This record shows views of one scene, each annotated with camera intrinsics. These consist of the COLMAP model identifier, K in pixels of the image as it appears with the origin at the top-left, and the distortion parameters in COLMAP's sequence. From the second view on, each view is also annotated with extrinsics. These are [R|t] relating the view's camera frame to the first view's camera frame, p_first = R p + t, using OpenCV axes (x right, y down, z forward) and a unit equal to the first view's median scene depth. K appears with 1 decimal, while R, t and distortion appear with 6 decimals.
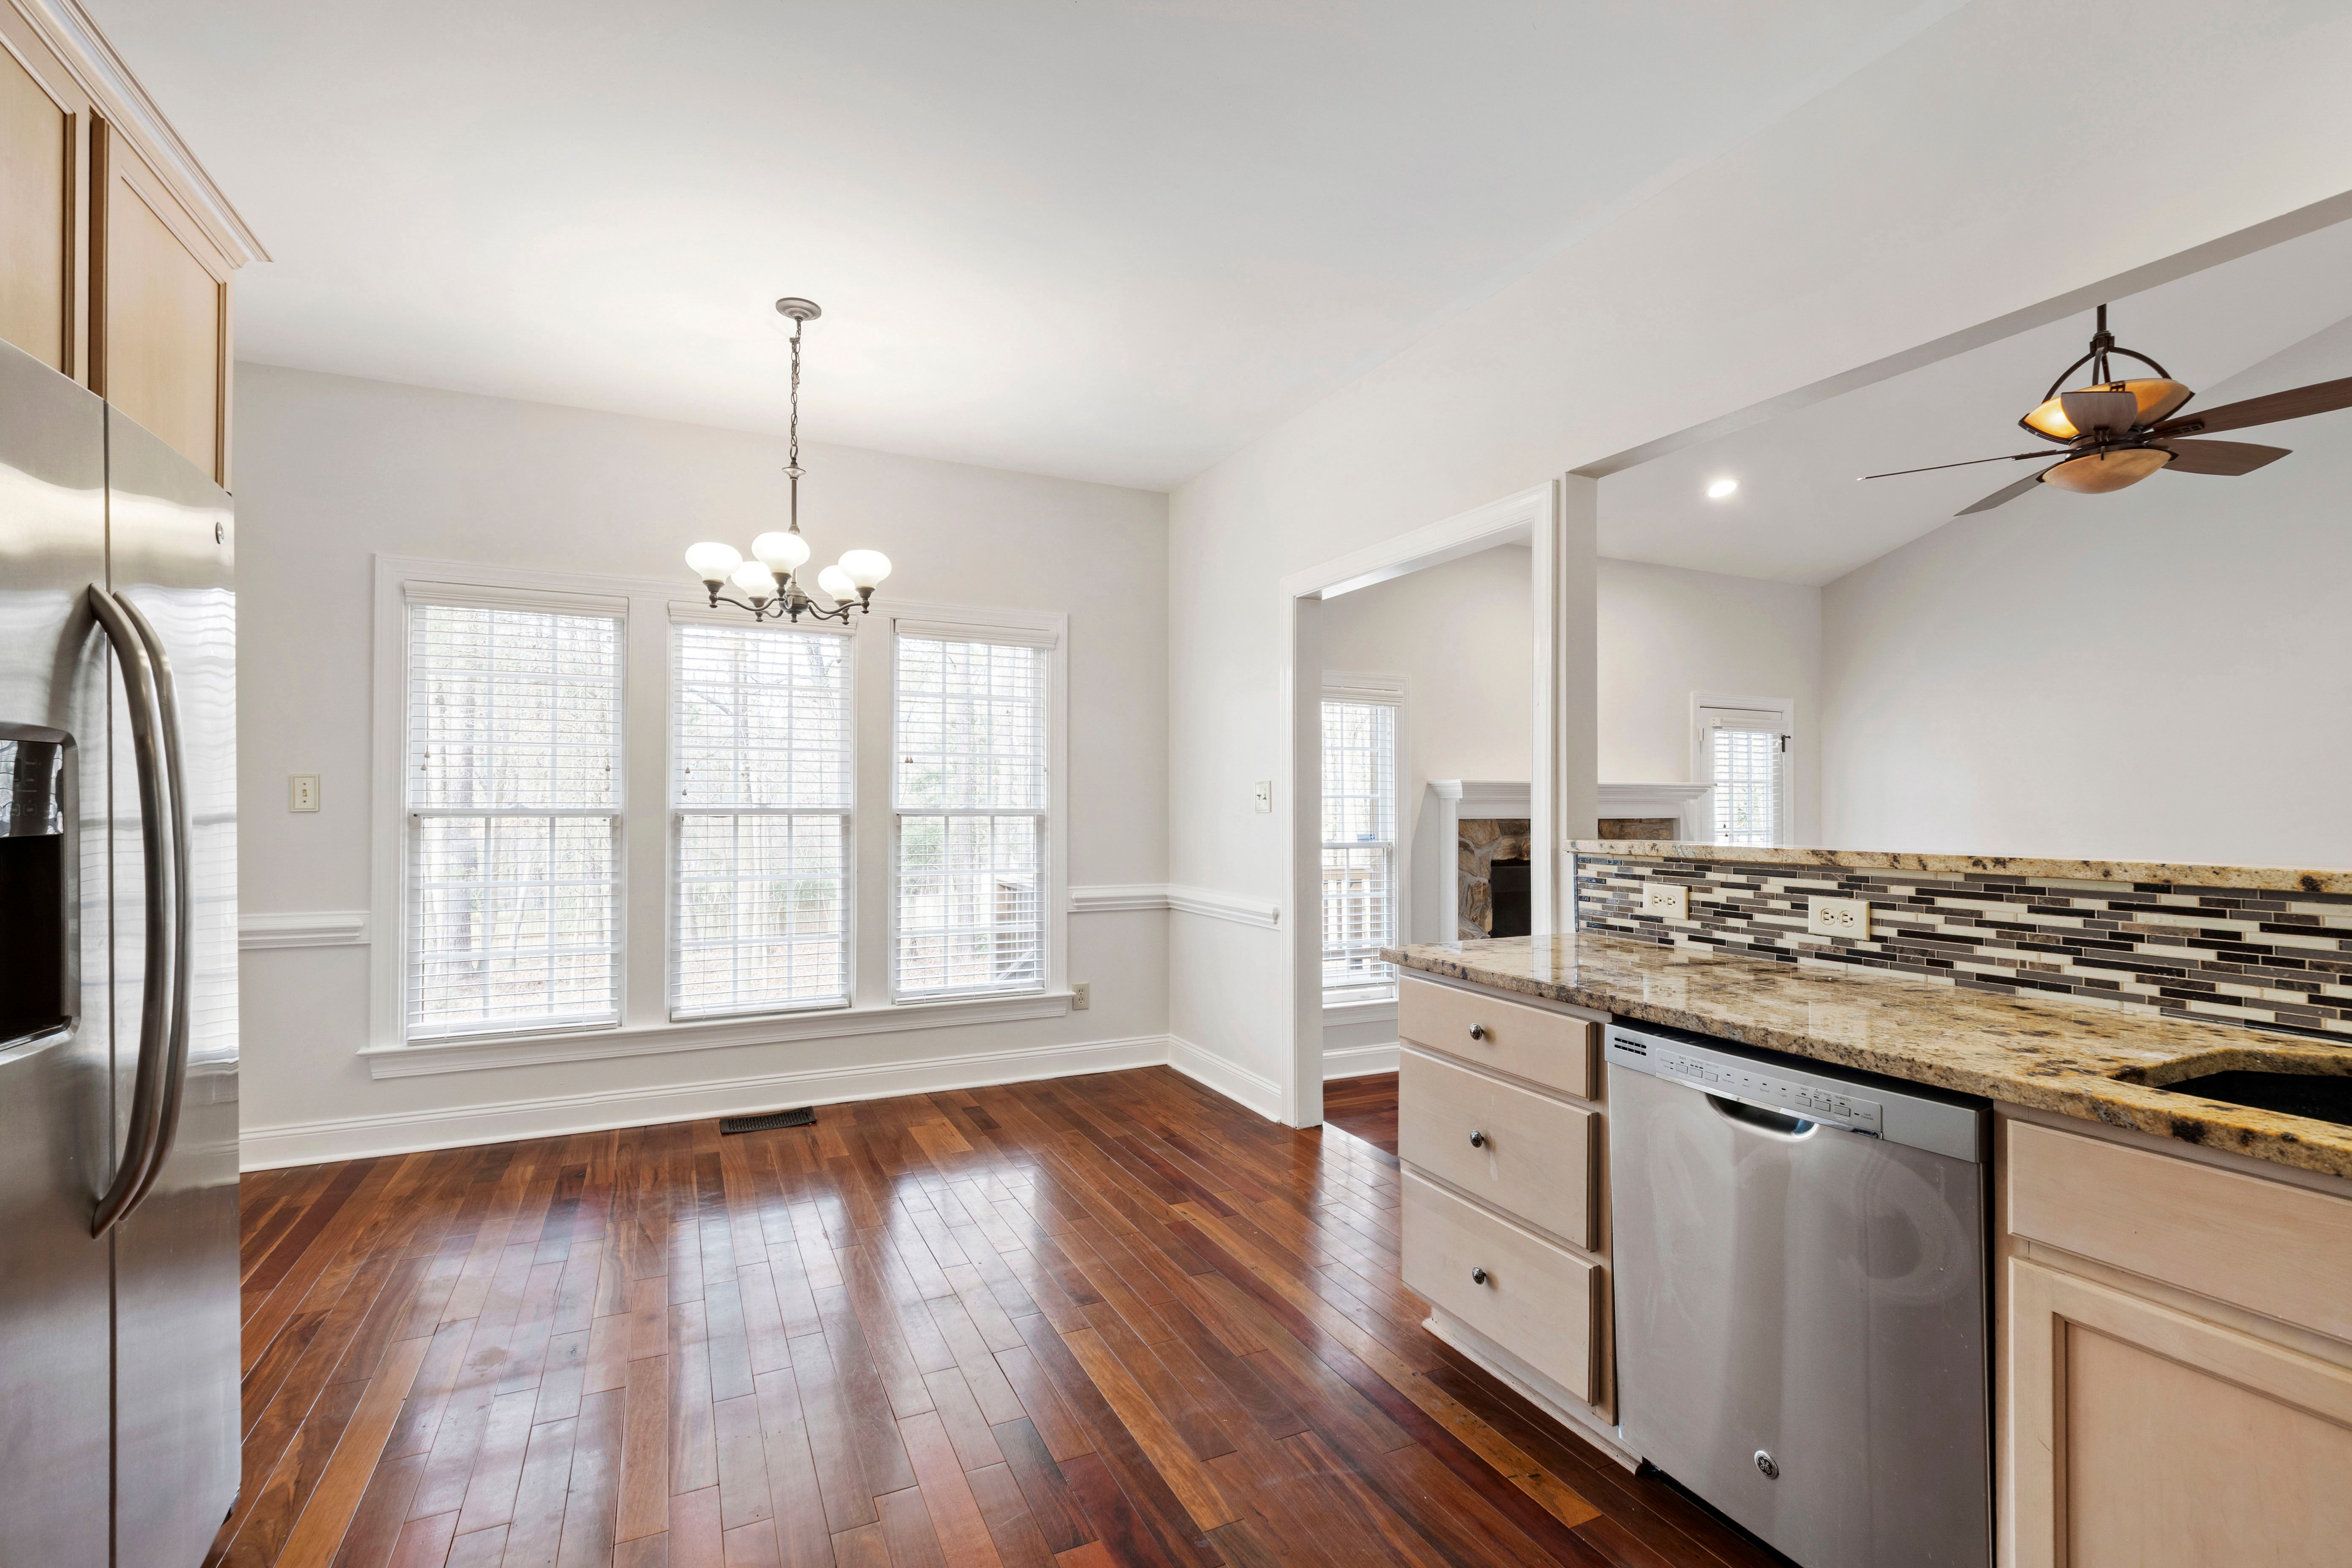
lens RADIAL K [[1041.0, 0, 1169.7], [0, 1041.0, 792.0], [0, 0, 1]] dist [0.001698, 0.000180]
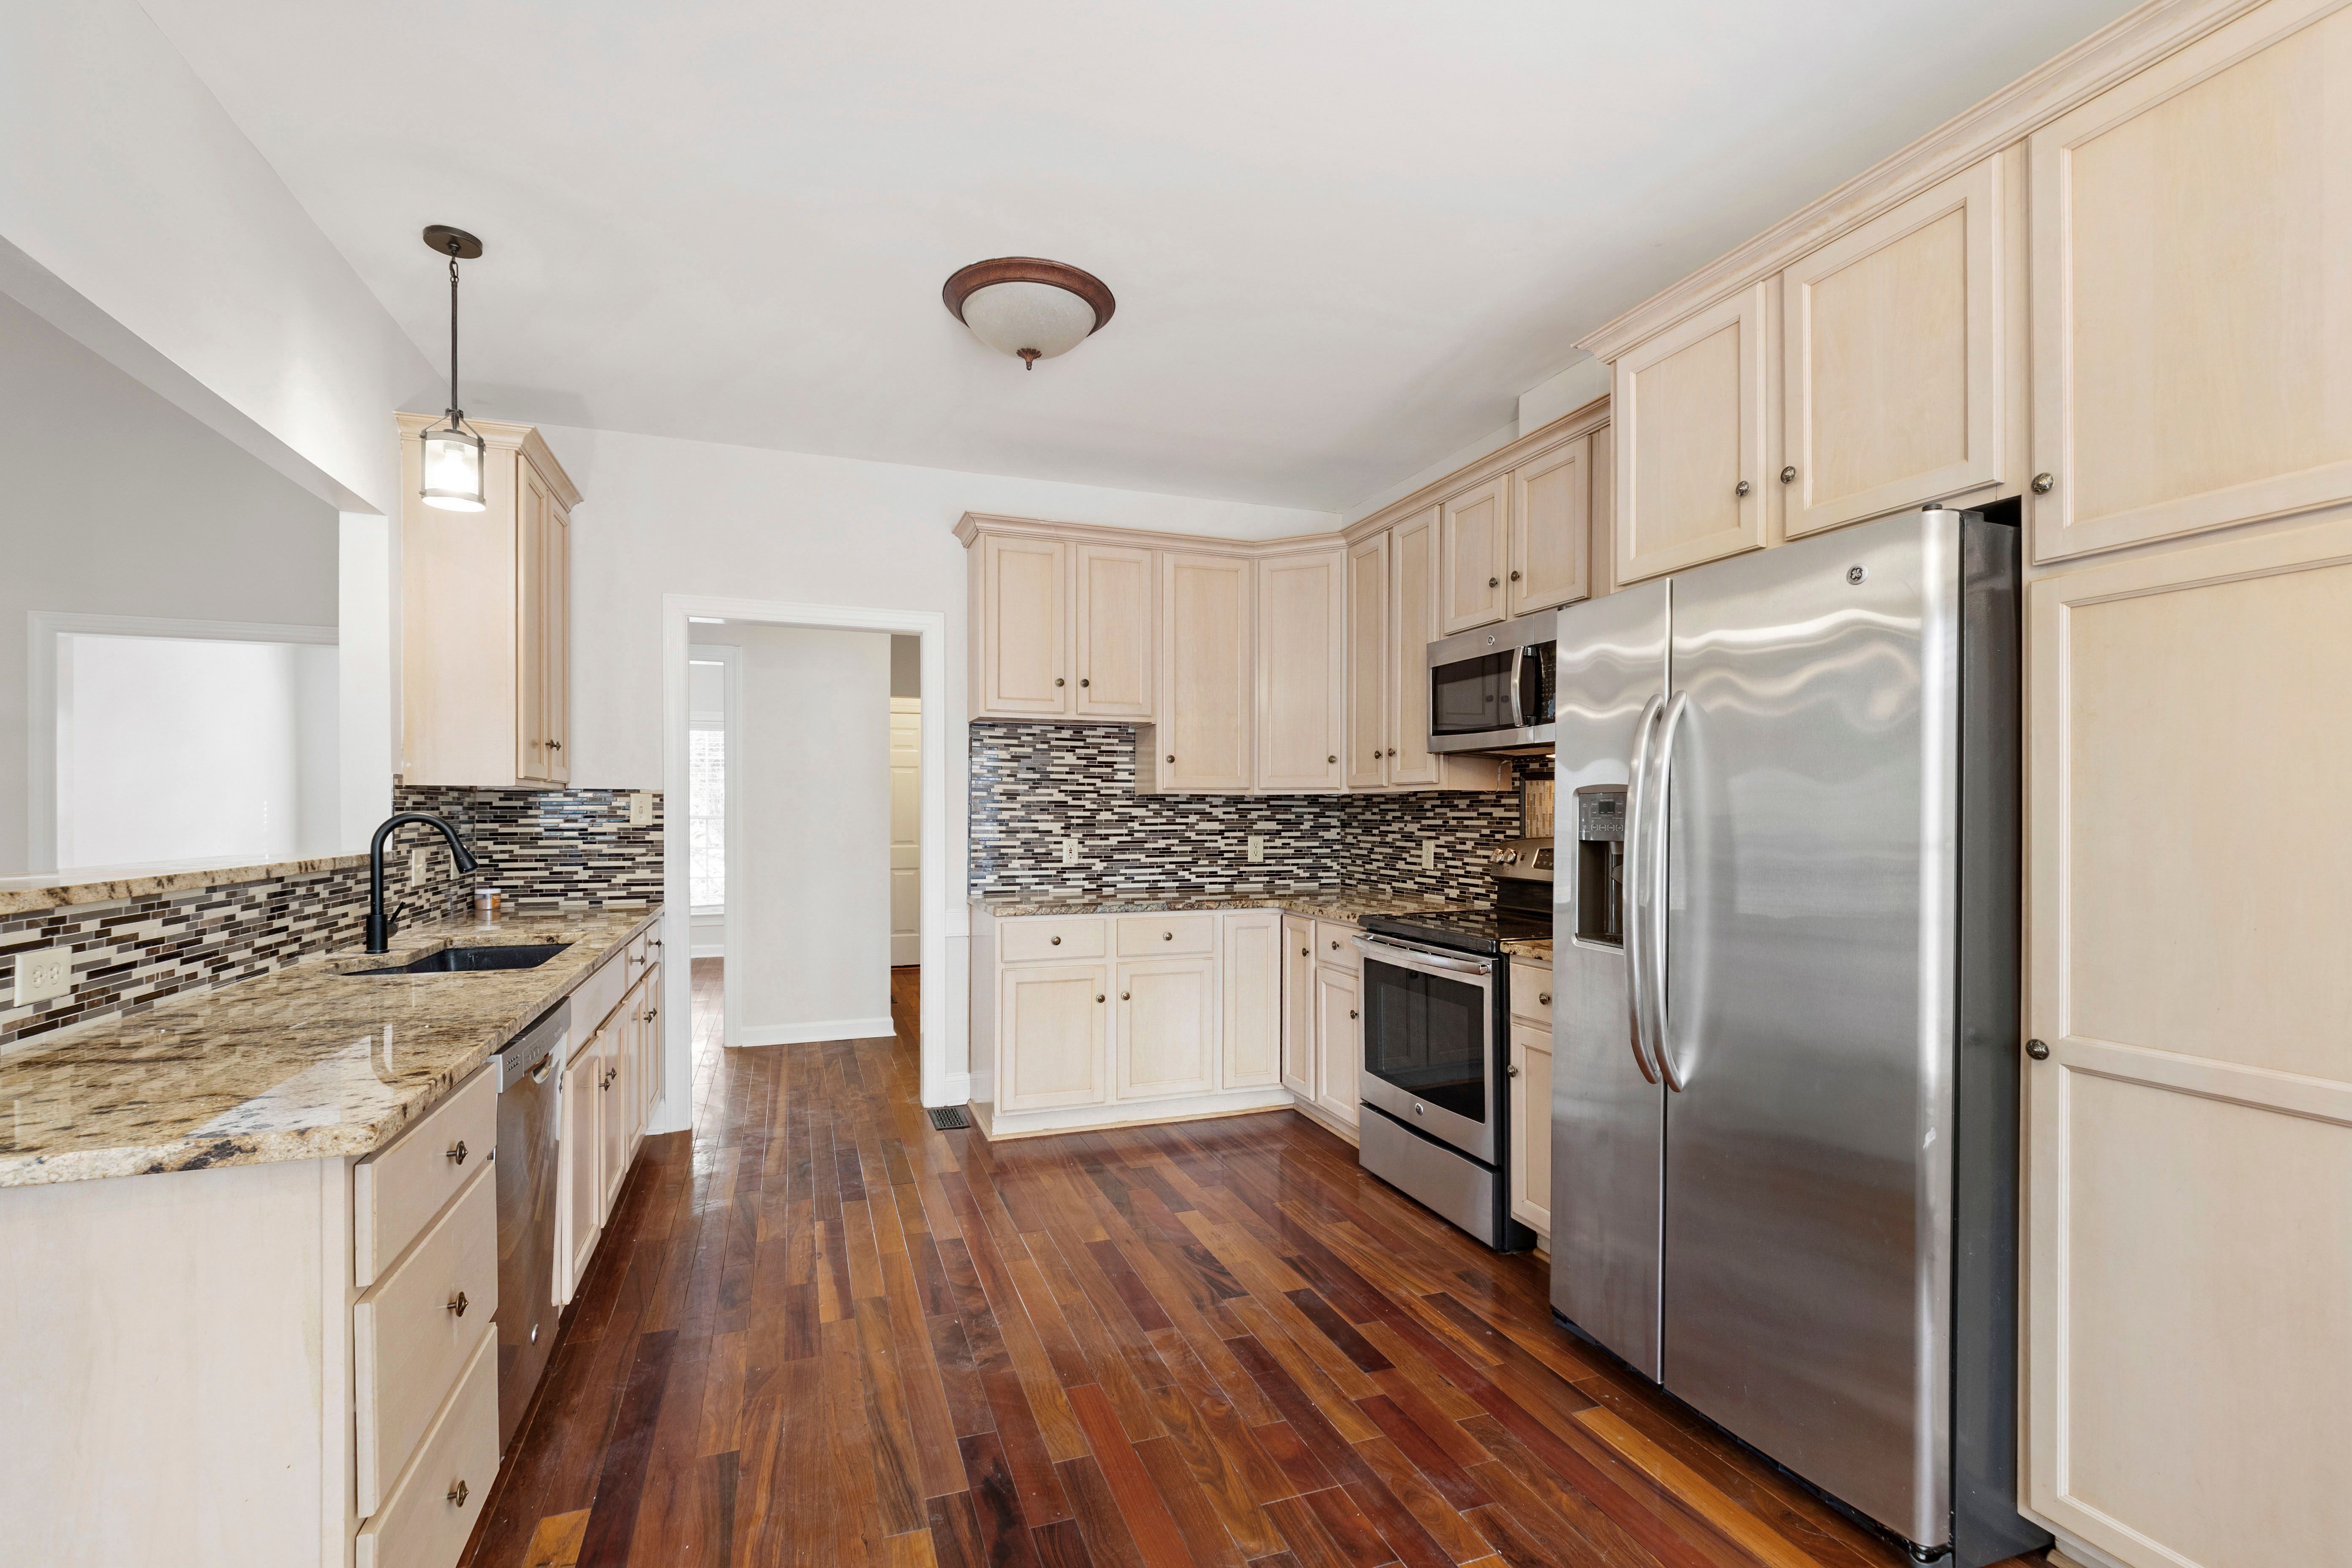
lens RADIAL K [[1041.0, 0, 1169.8], [0, 1041.0, 814.1], [0, 0, 1]] dist [0.002671, -0.000216]
pose [[-0.995027, -0.004223, 0.099519, -0.193946], [-0.004761, 0.999975, -0.005170, 0.001872], [-0.099495, -0.005618, -0.995022, 1.274040]]
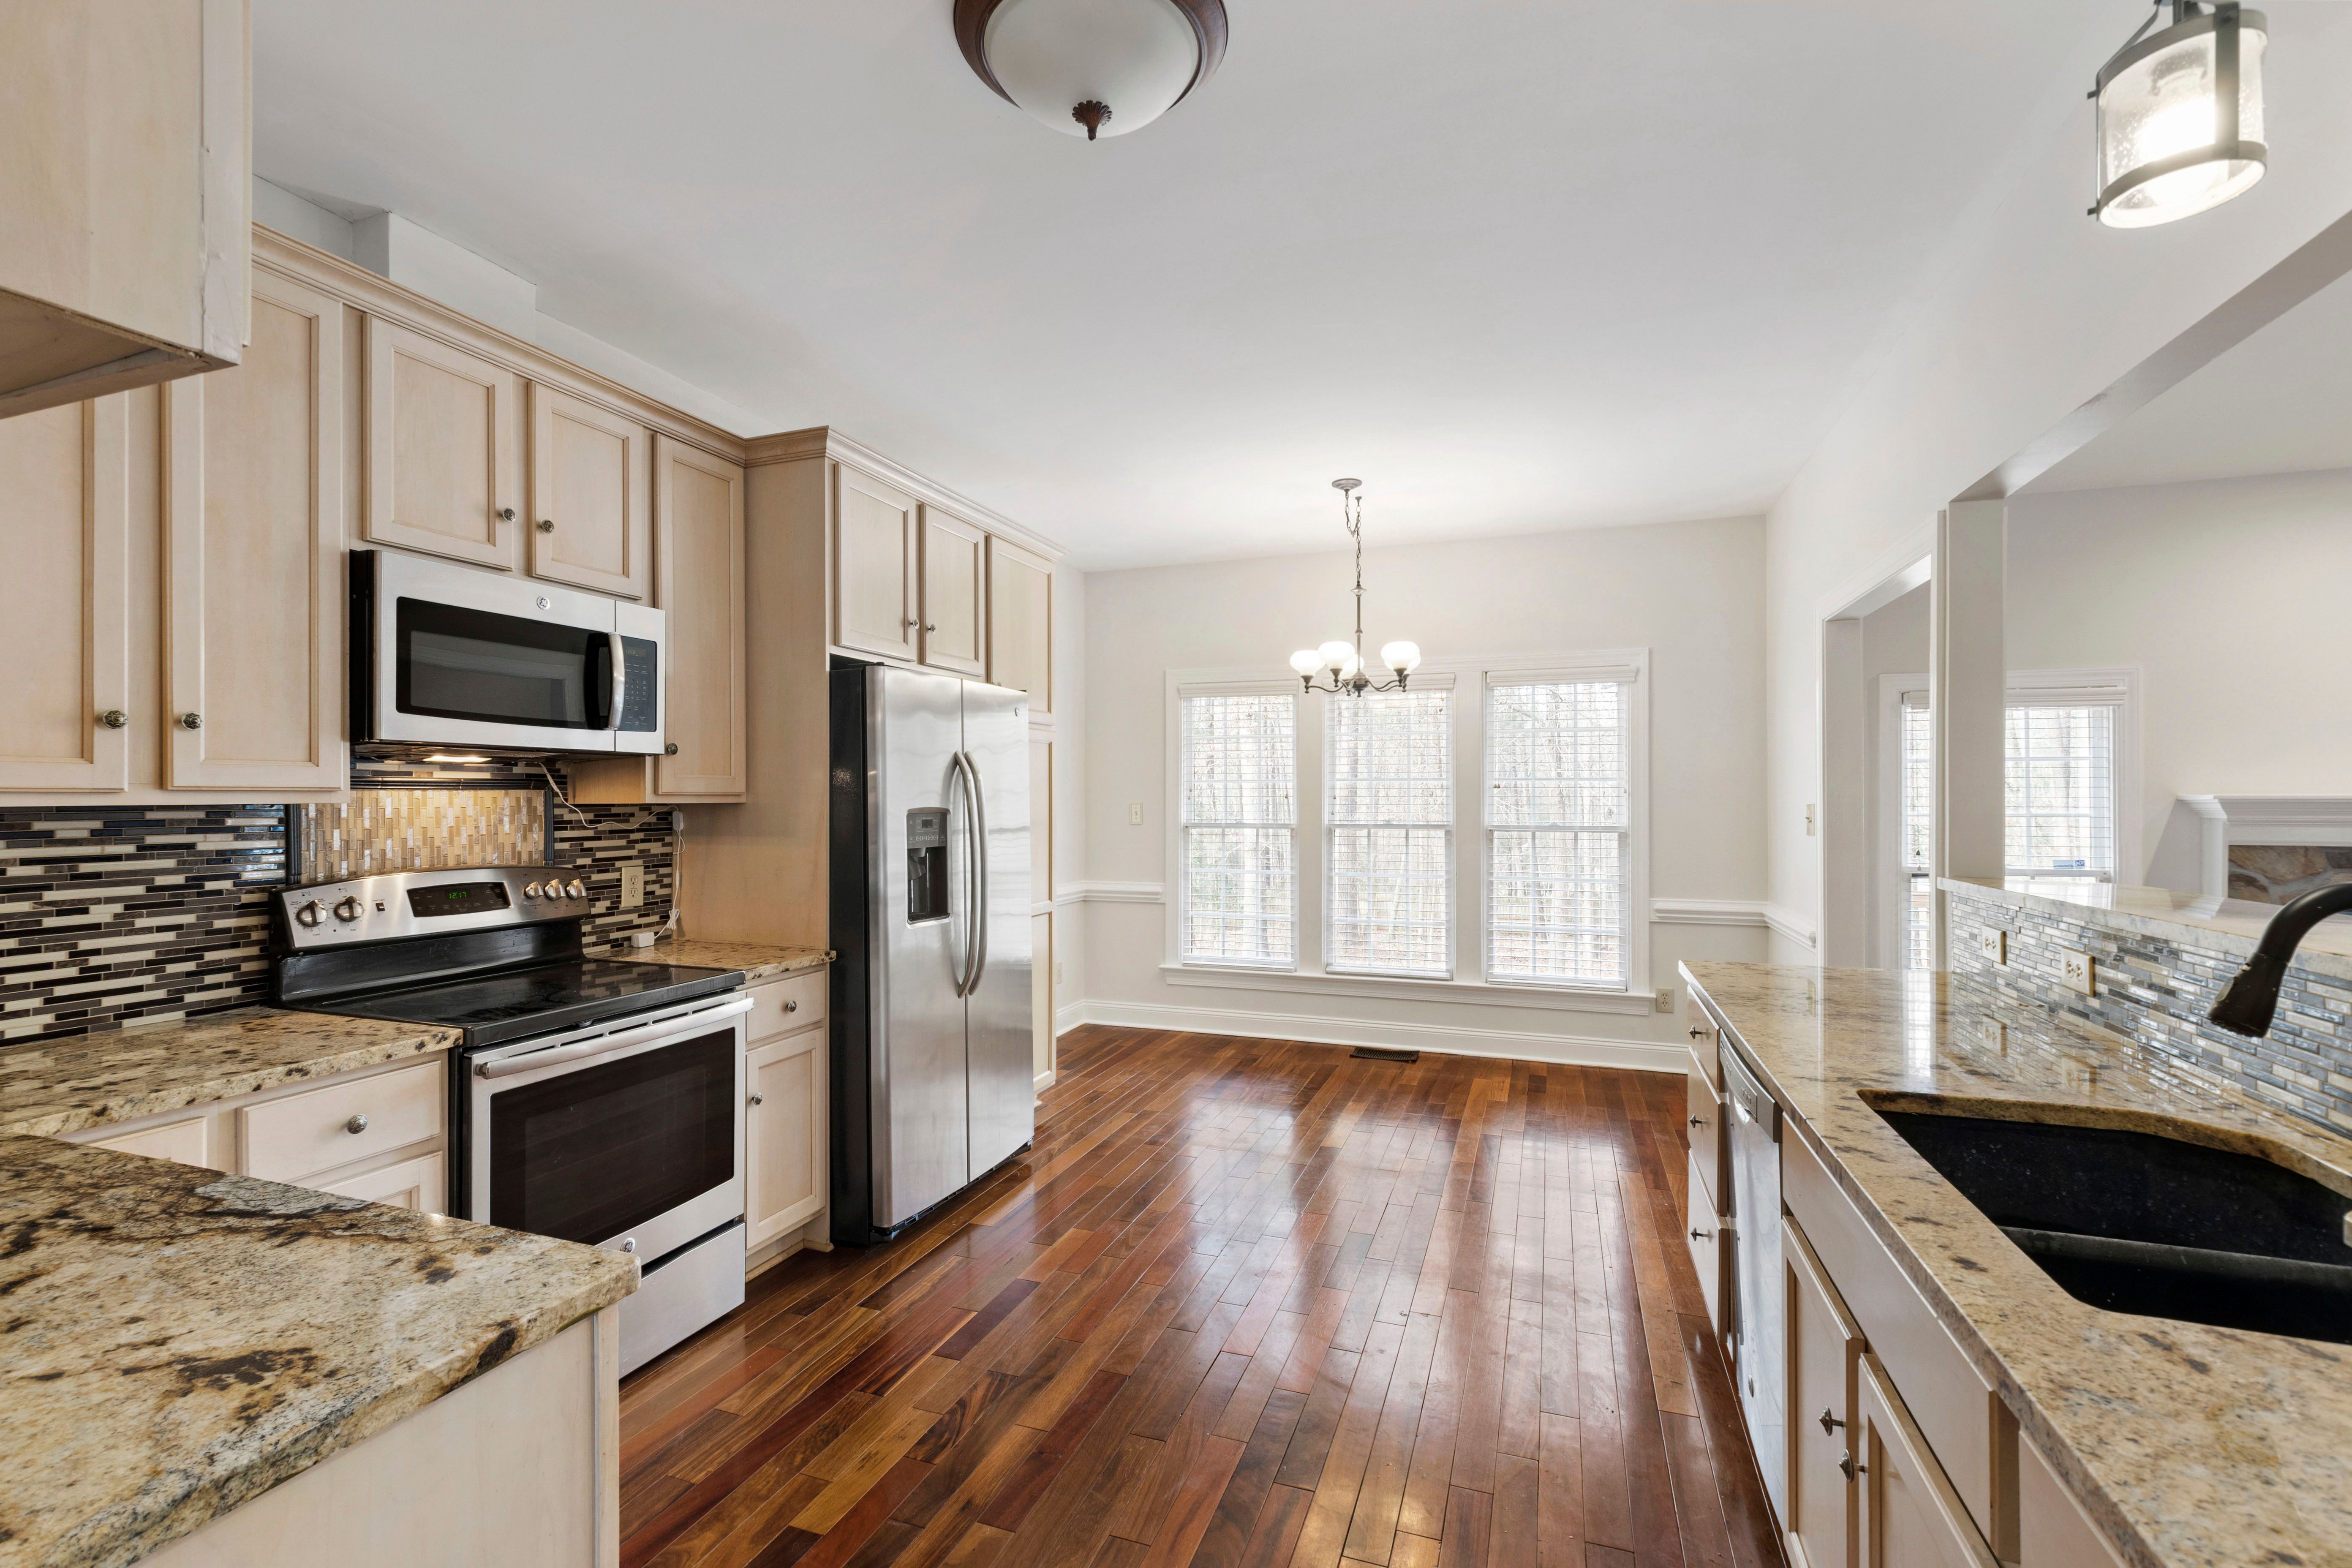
lens RADIAL K [[1043.1, 0, 1160.9], [0, 1043.1, 795.5], [0, 0, 1]] dist [0.000002, -0.000129]
pose [[0.692760, -0.005811, -0.721144, 0.569849], [0.009853, 0.999950, 0.001407, -0.039440], [0.721100, -0.008080, 0.692783, -0.215759]]
